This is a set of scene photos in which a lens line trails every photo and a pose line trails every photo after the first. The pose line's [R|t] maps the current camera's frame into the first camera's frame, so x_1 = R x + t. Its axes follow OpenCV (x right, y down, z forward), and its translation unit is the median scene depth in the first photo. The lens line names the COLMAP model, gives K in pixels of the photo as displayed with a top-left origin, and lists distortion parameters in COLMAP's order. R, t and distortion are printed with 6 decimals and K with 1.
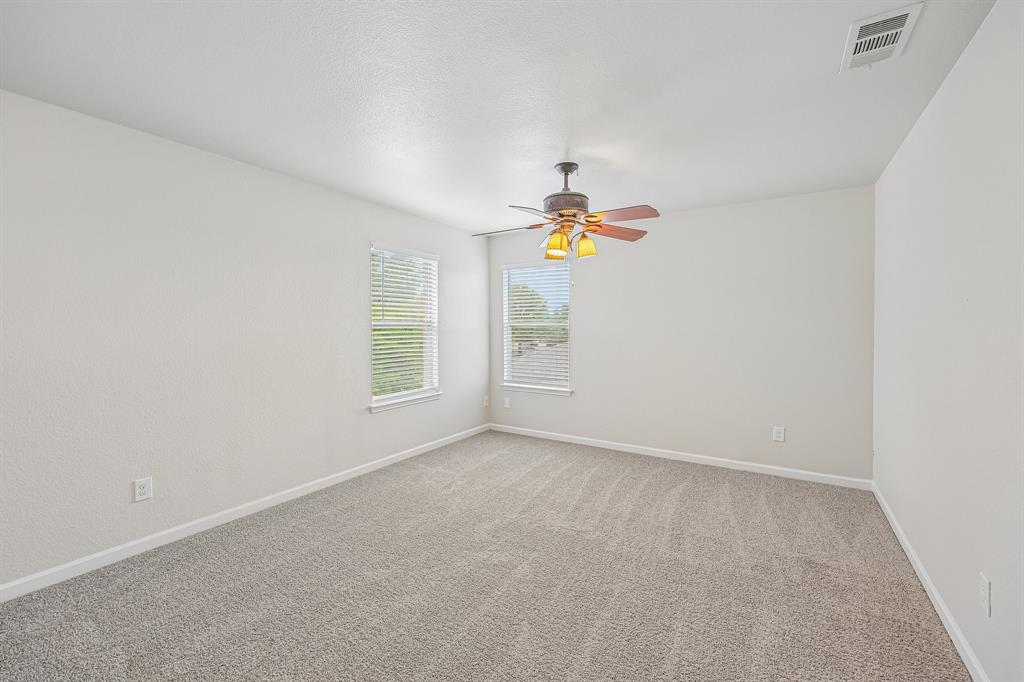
lens RADIAL K [[424.1, 0, 516.2], [0, 424.1, 336.4], [0, 0, 1]] dist [-0.001264, 0.000003]
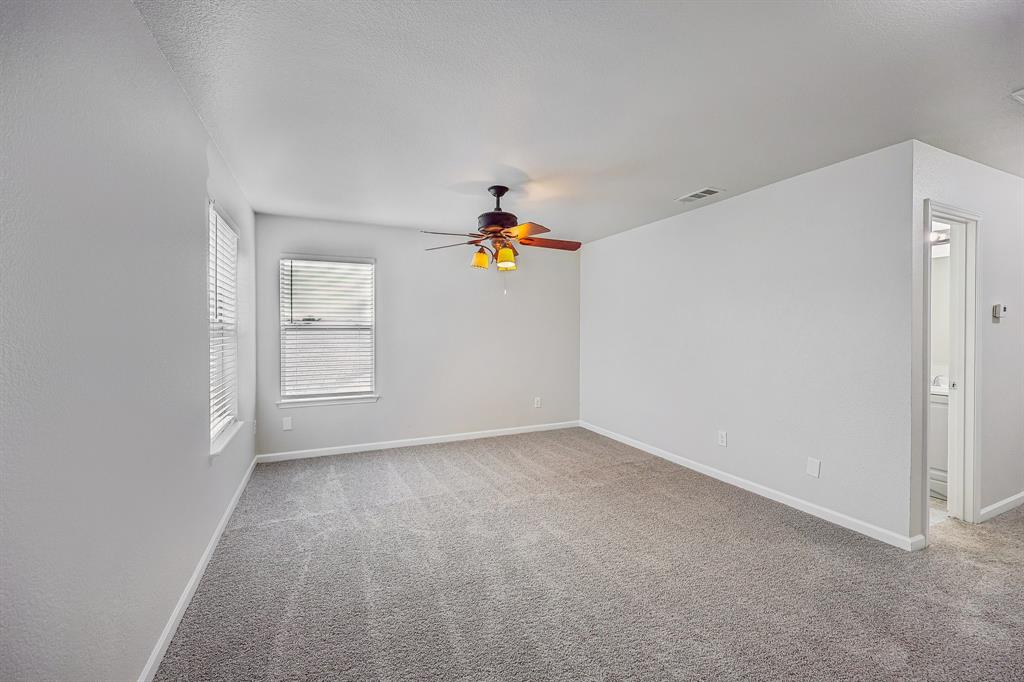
lens RADIAL K [[424.1, 0, 516.2], [0, 424.1, 336.4], [0, 0, 1]] dist [-0.001264, 0.000003]
pose [[0.546607, -0.019162, 0.837170, -0.711160], [0.020864, 0.999739, 0.009260, -0.012266], [-0.837129, 0.012405, 0.546865, 0.297453]]
